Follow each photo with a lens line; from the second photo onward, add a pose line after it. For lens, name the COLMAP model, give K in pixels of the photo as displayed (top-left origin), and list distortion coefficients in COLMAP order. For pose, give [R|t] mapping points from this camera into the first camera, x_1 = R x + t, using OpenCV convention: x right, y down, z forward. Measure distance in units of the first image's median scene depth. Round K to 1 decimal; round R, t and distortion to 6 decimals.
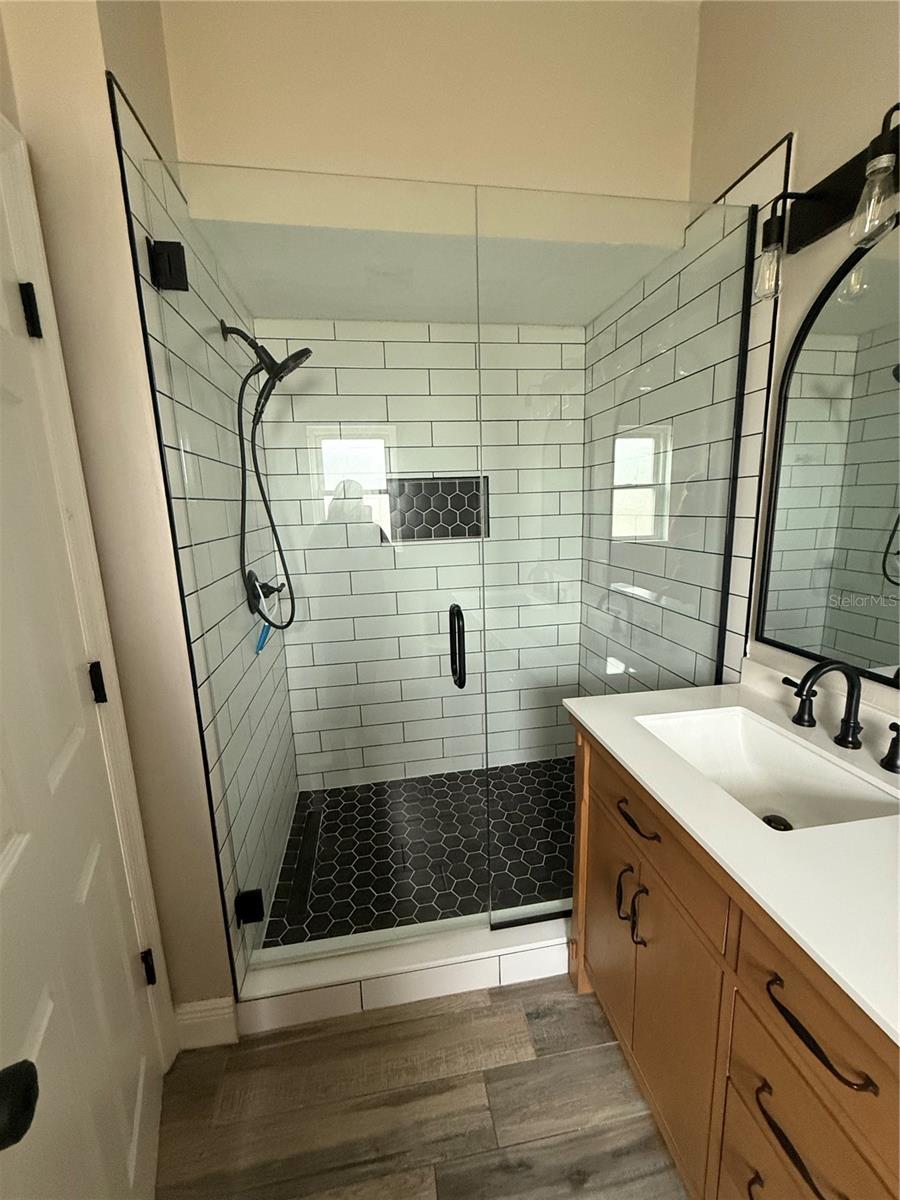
lens RADIAL K [[476.4, 0, 450.0], [0, 476.4, 596.5], [0, 0, 1]] dist [-0.001076, 0.000241]
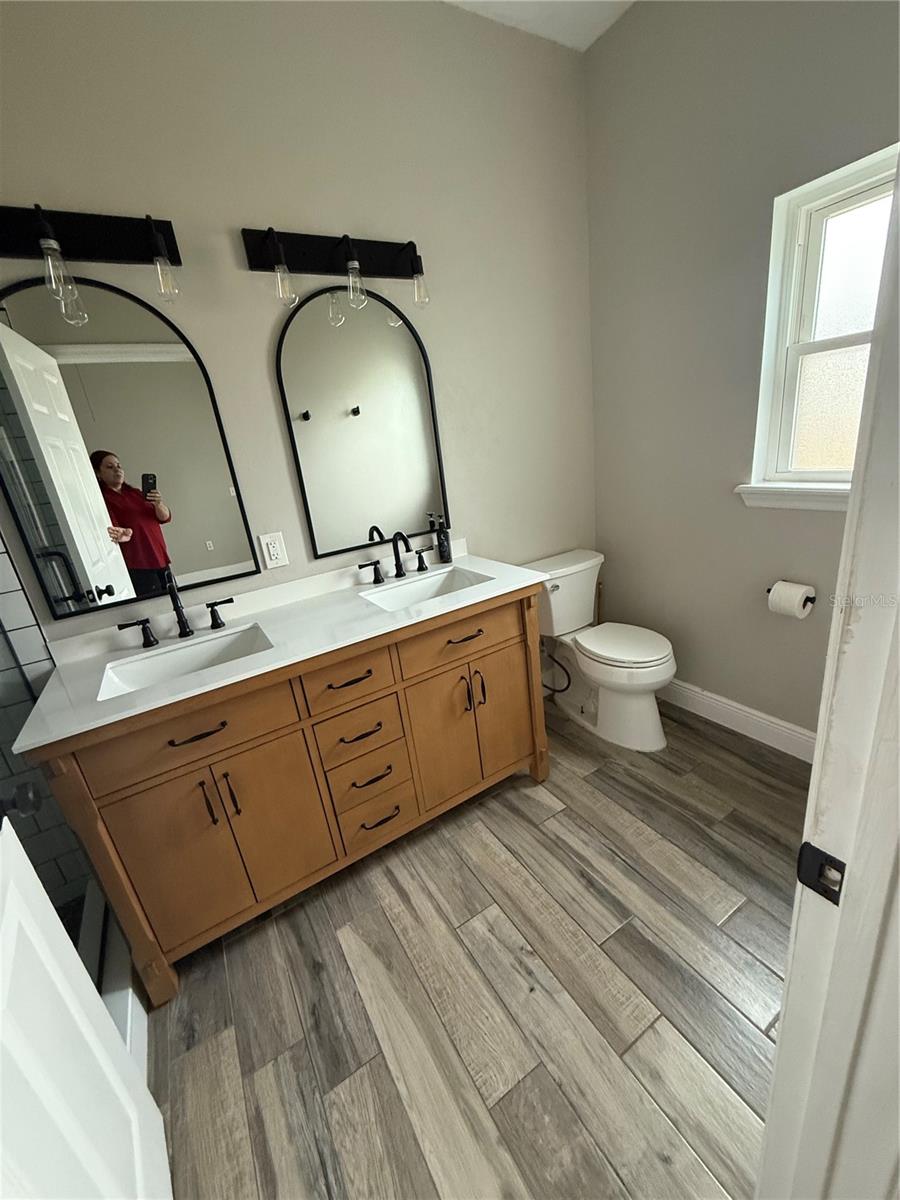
lens RADIAL K [[476.4, 0, 454.3], [0, 476.4, 602.3], [0, 0, 1]] dist [-0.001076, 0.000241]
pose [[-0.374915, -0.216783, 0.901357, -0.805368], [0.304399, 0.889583, 0.340565, -0.046644], [-0.875660, 0.402055, -0.267529, 0.550132]]
